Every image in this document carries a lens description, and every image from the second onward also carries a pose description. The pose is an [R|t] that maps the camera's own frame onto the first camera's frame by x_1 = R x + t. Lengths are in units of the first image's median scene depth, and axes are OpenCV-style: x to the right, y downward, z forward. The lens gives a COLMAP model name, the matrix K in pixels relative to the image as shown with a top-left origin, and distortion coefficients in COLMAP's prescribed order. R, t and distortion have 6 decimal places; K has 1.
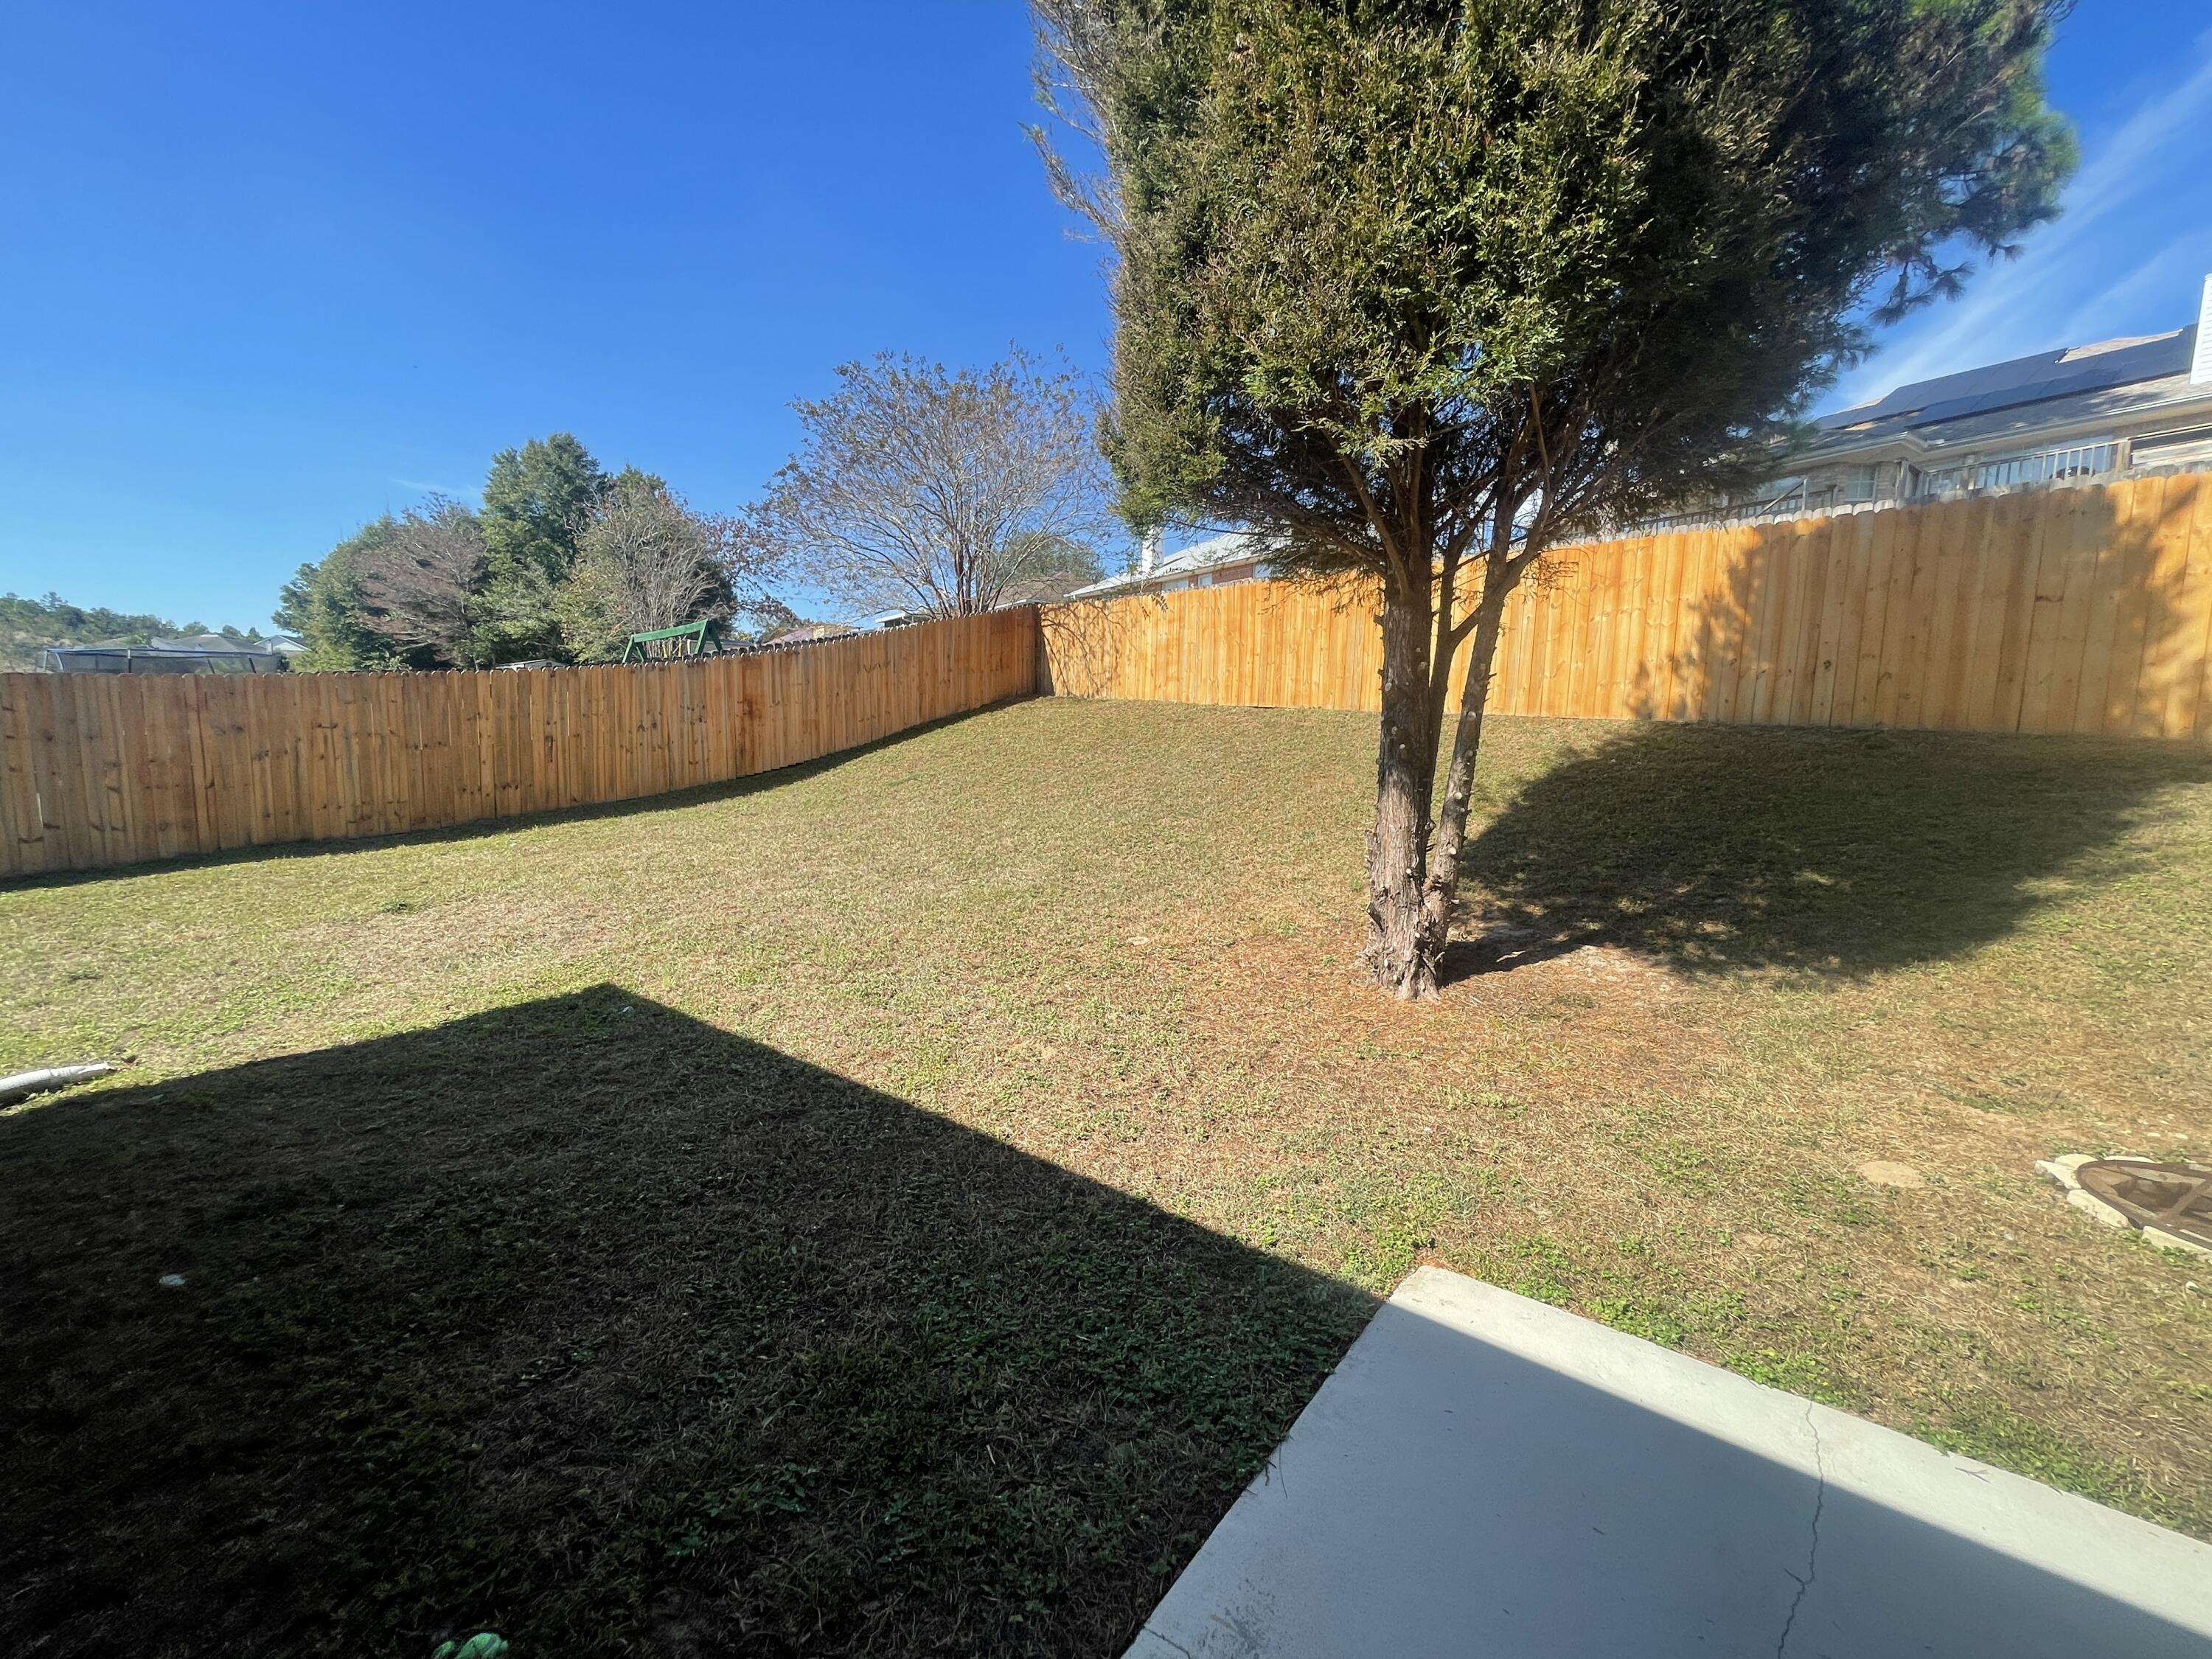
lens RADIAL K [[869.8, 0, 1088.8], [0, 869.8, 829.2], [0, 0, 1]] dist [-0.002590, -0.000305]
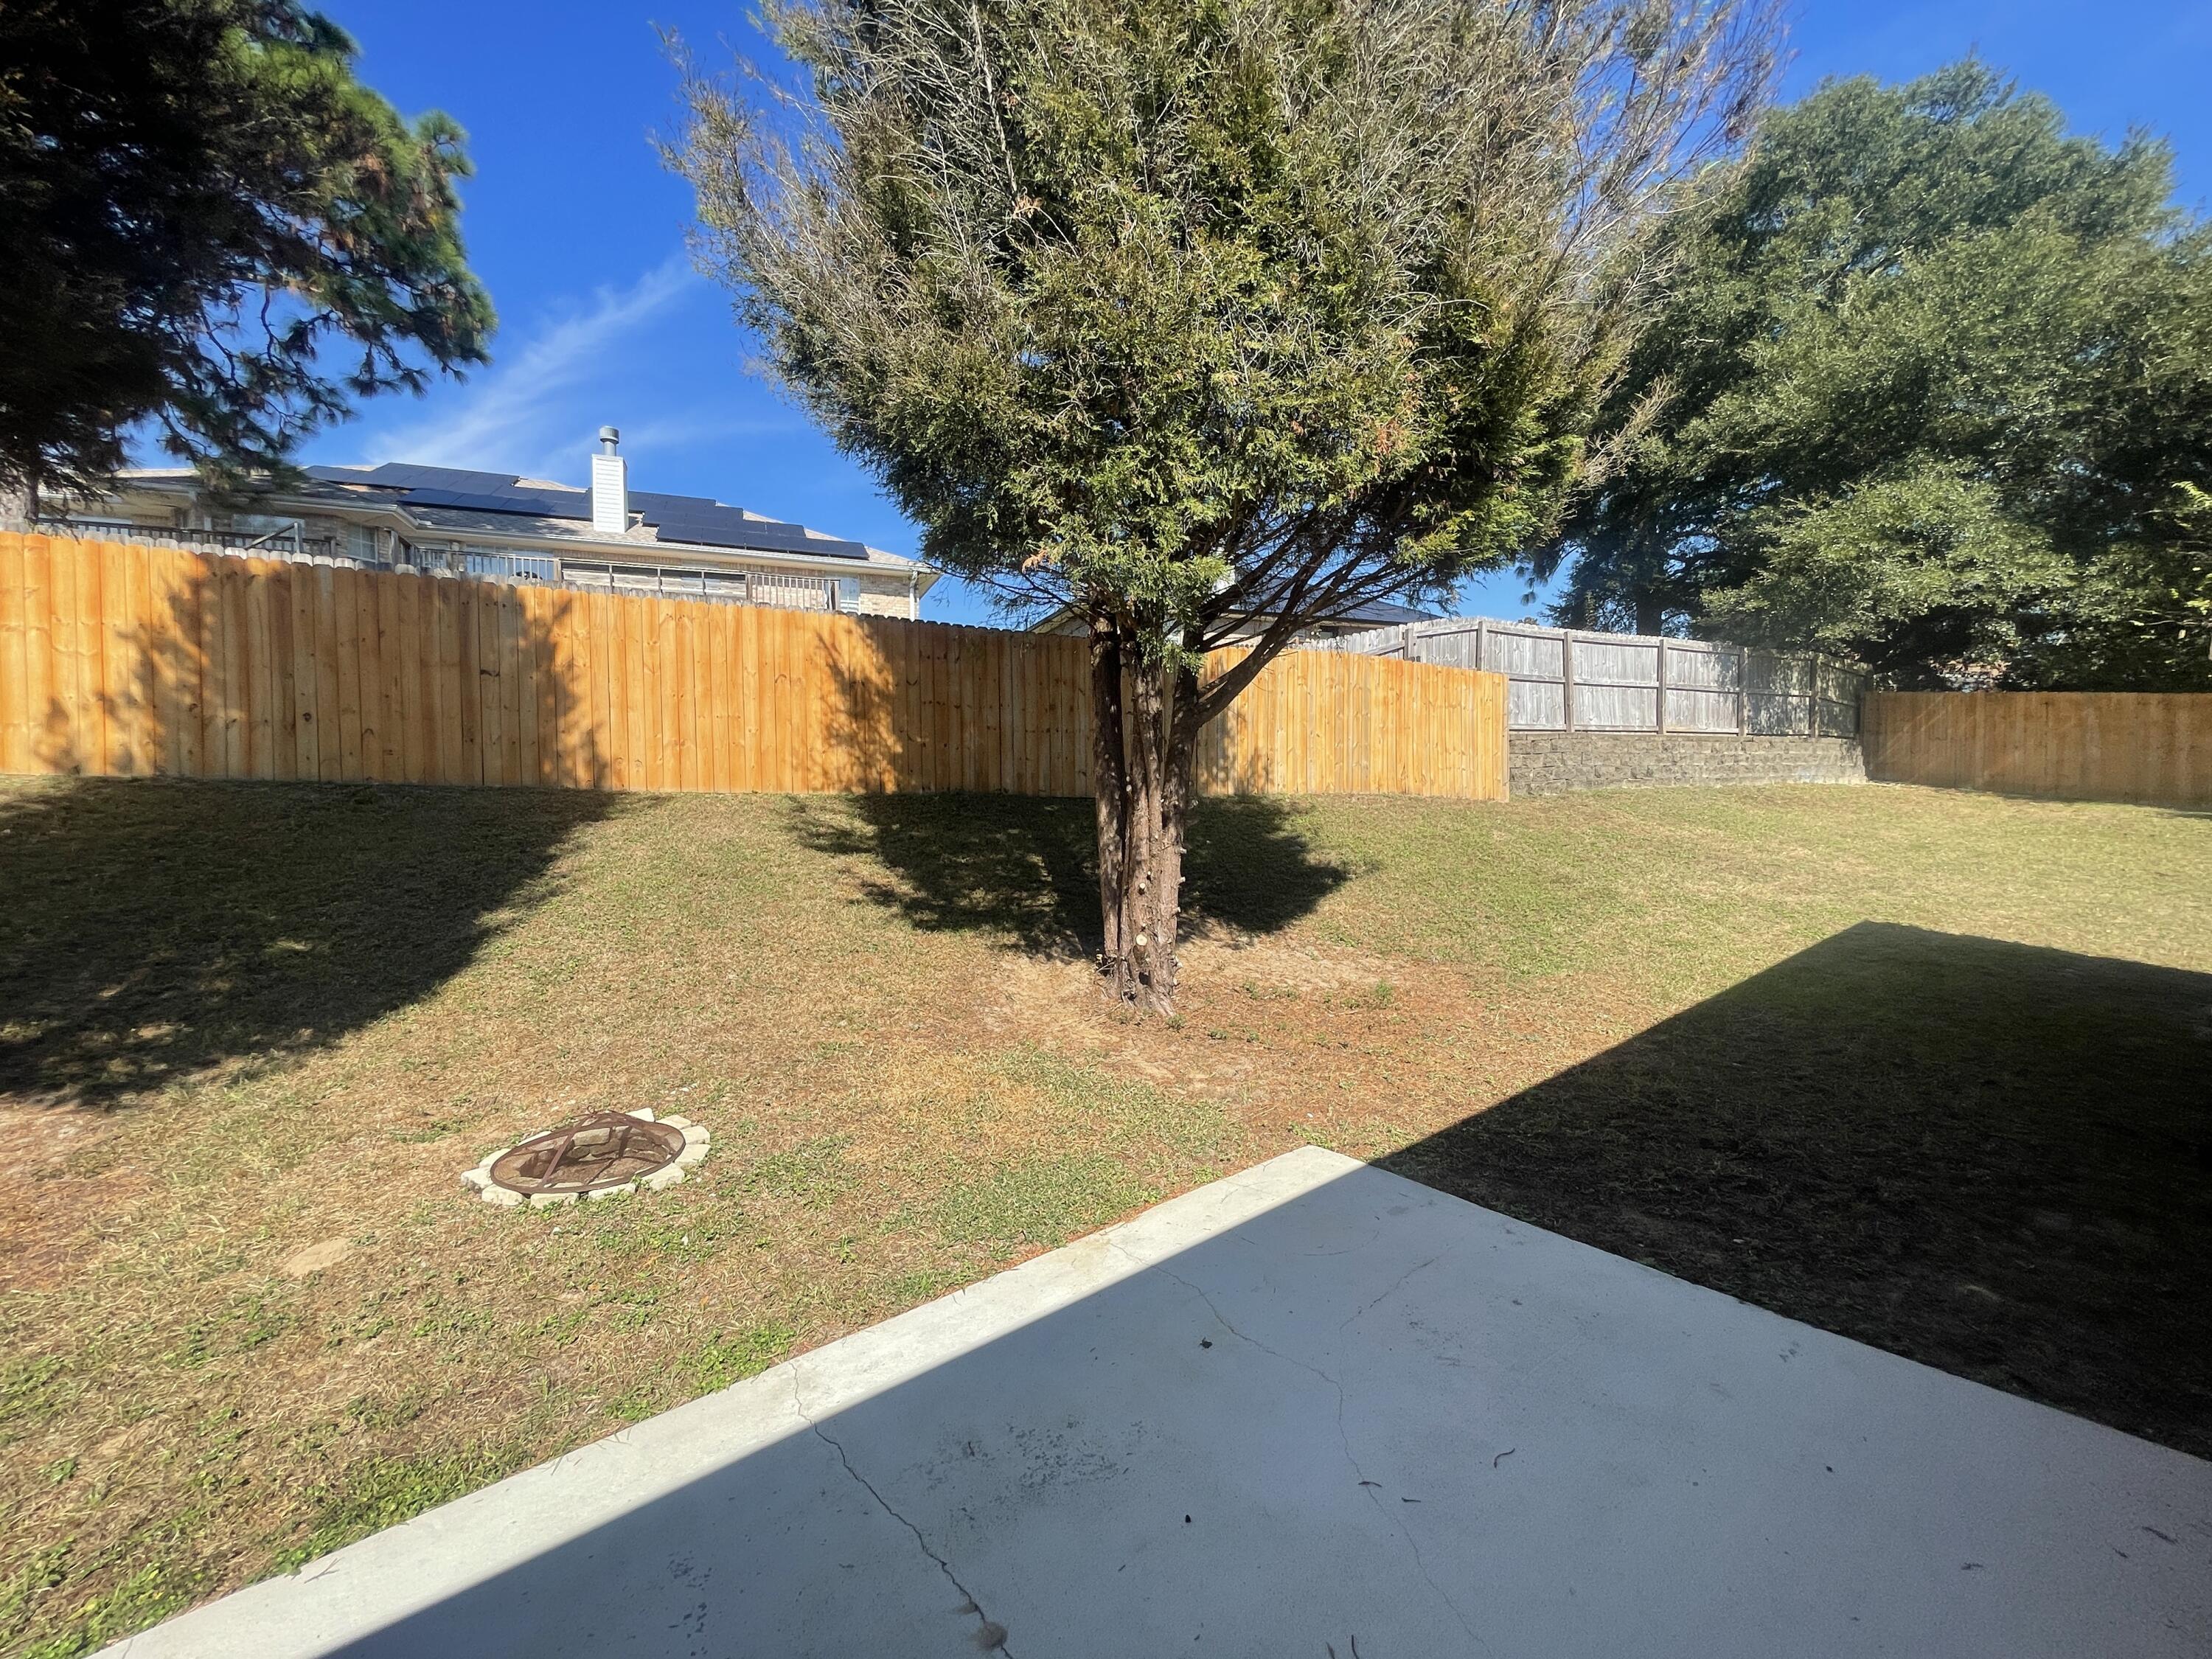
lens RADIAL K [[869.8, 0, 1088.8], [0, 869.8, 829.2], [0, 0, 1]] dist [-0.002590, -0.000305]
pose [[0.225539, -0.061090, 0.972317, 0.146630], [0.119582, 0.992221, 0.034602, 0.002846], [-0.966867, 0.108467, 0.231090, -0.048791]]
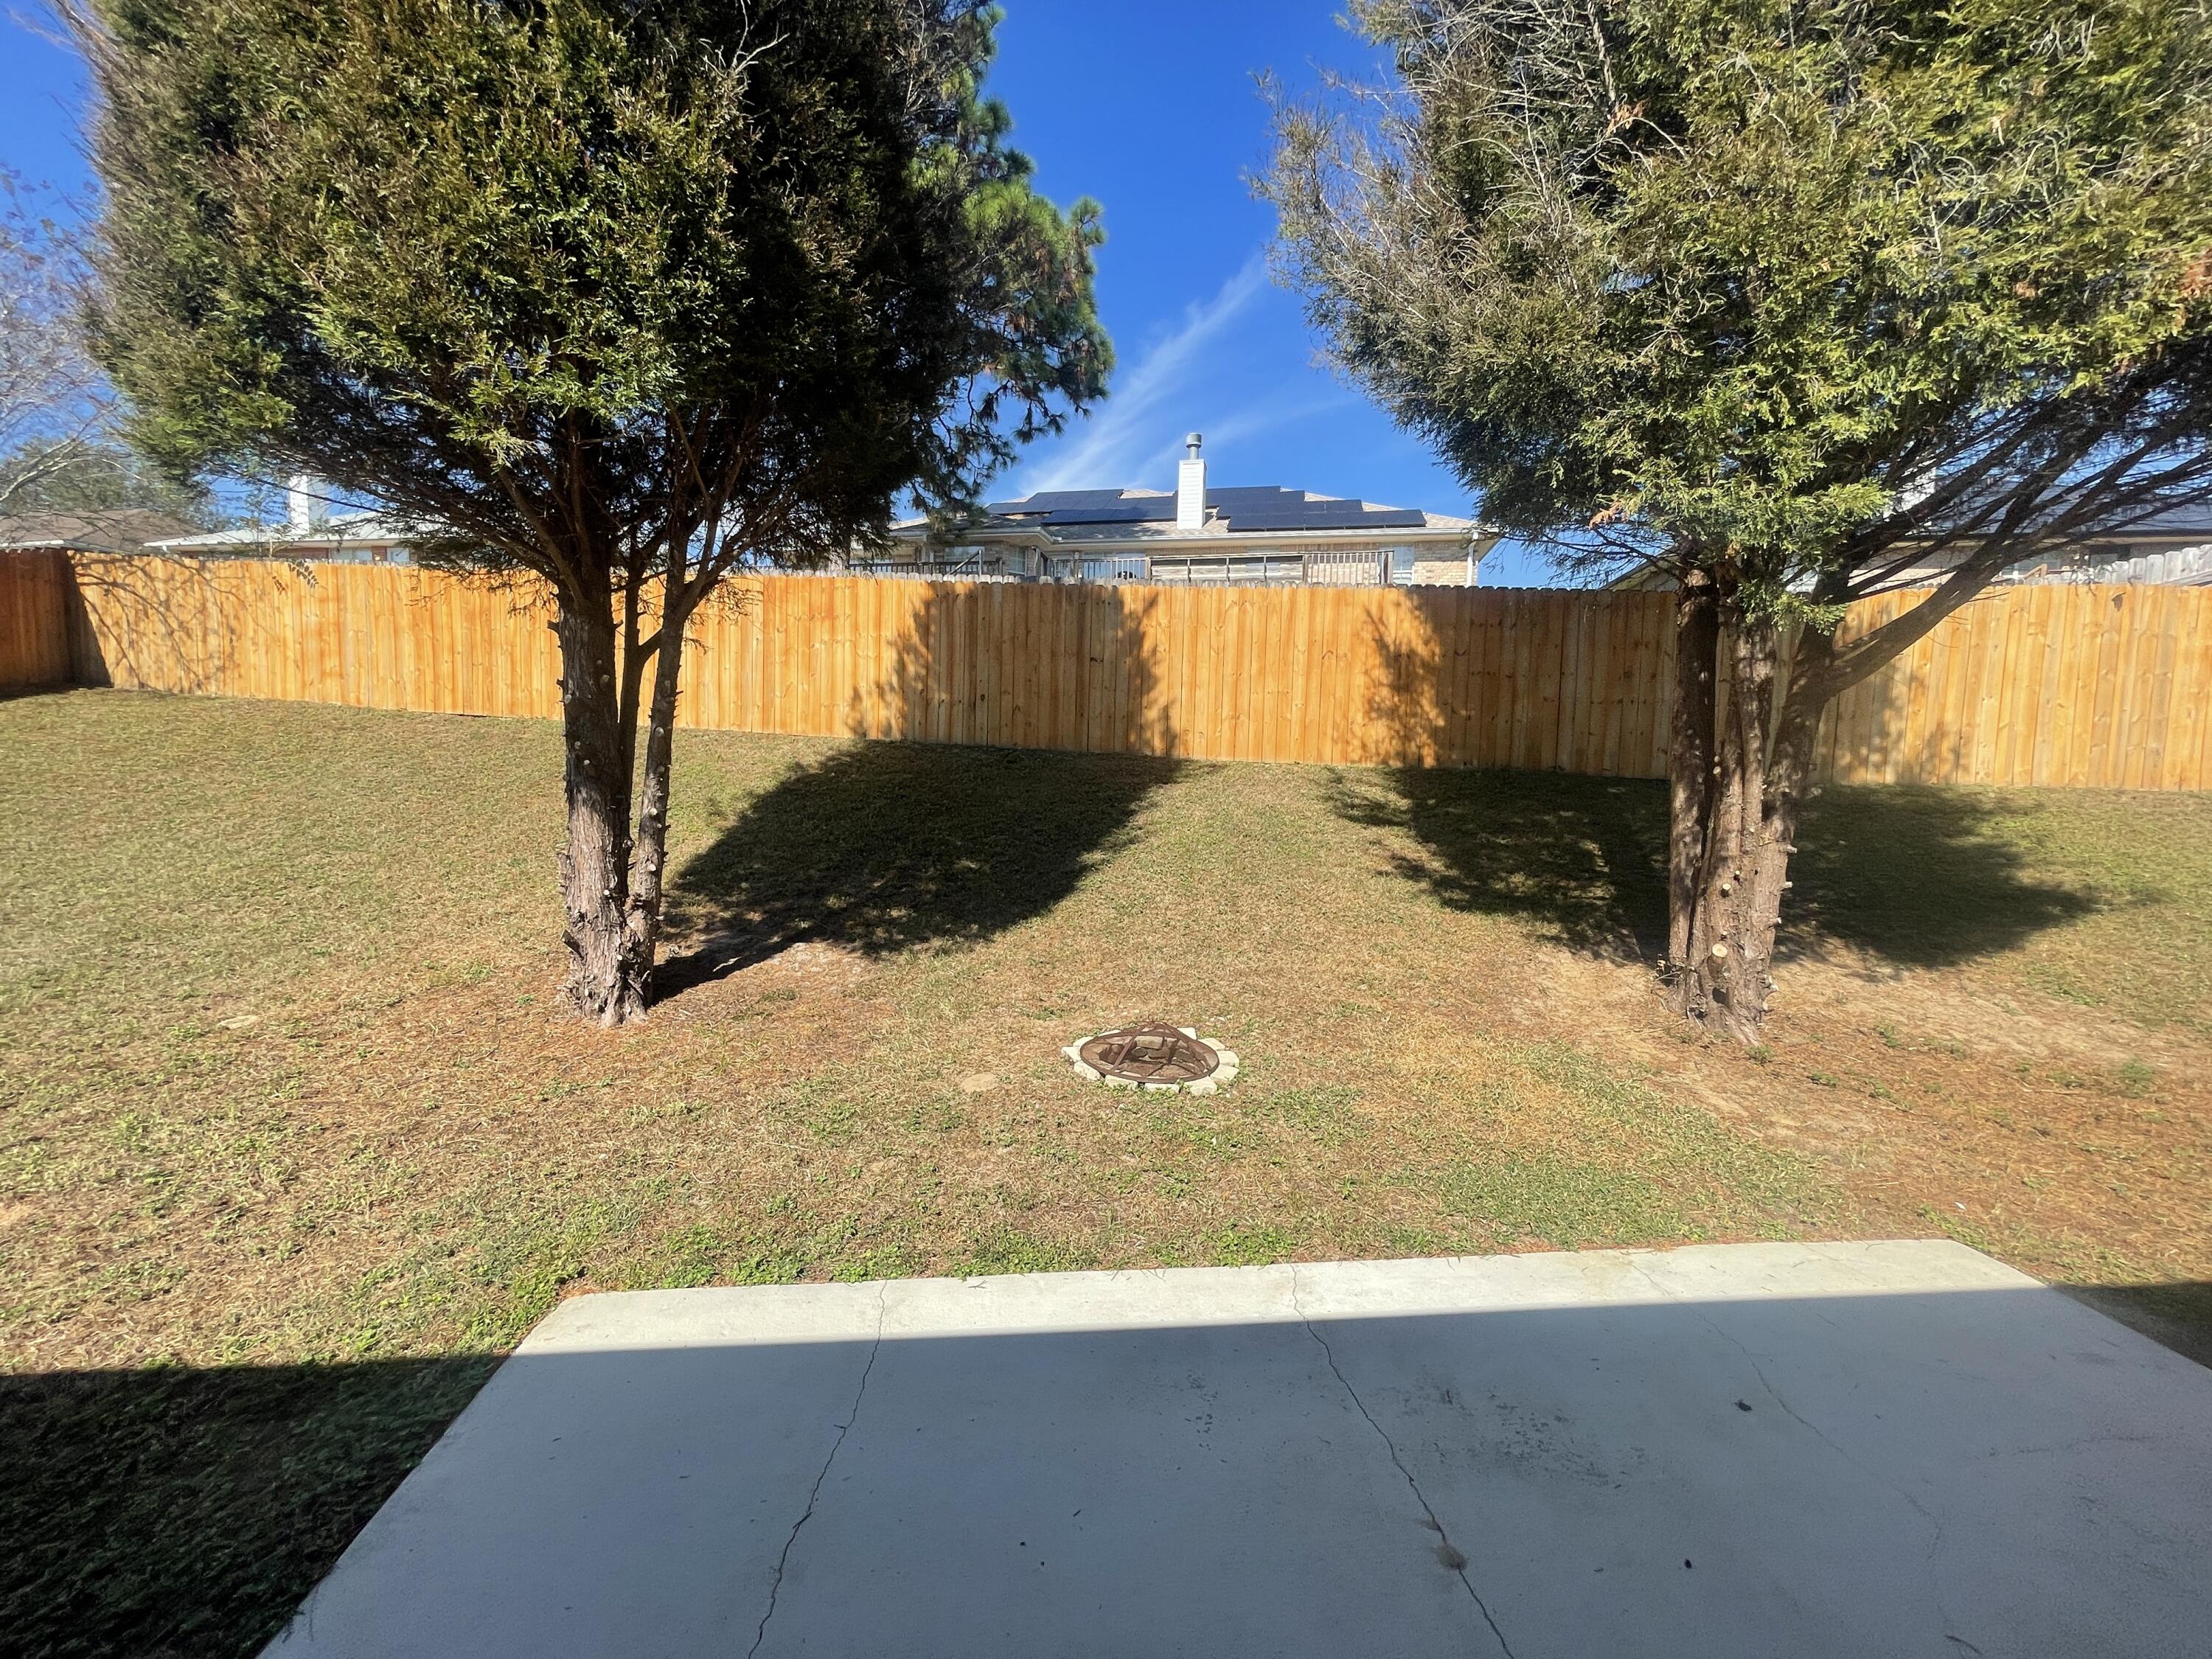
lens RADIAL K [[881.1, 0, 1106.0], [0, 881.1, 829.5], [0, 0, 1]] dist [0.001896, -0.001629]
pose [[0.724099, -0.054596, 0.687531, 0.101818], [0.066109, 0.997766, 0.009606, 0.006246], [-0.686520, 0.038496, 0.726091, -0.084102]]
